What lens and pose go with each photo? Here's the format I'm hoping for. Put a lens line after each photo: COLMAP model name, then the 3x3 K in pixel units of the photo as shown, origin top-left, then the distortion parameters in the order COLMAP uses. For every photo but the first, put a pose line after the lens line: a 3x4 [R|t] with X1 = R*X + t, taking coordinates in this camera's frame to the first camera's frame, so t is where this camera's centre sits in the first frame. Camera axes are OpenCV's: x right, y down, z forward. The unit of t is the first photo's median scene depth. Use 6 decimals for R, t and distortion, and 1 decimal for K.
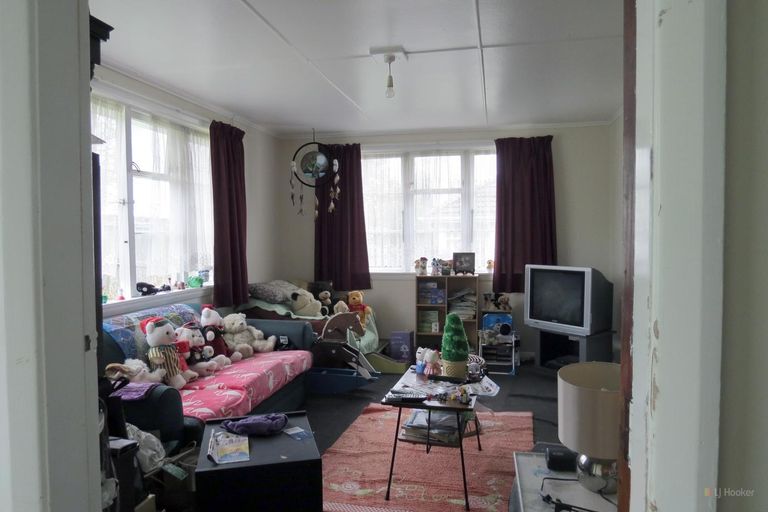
lens RADIAL K [[552.9, 0, 409.8], [0, 552.9, 255.3], [0, 0, 1]] dist [-0.016740, -0.003020]
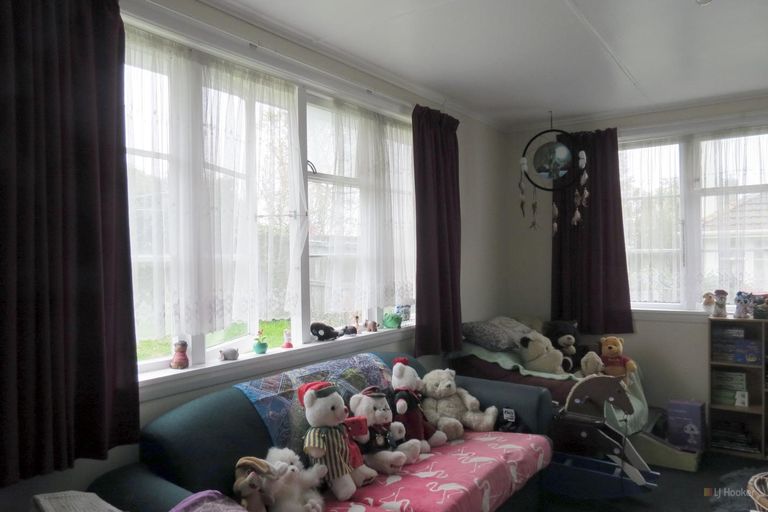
lens RADIAL K [[552.9, 0, 409.8], [0, 552.9, 255.3], [0, 0, 1]] dist [-0.016740, -0.003020]
pose [[0.917823, -0.004532, -0.396963, -0.067830], [-0.009078, 0.999434, -0.032398, -0.016011], [0.396885, 0.033339, 0.917263, 0.313920]]
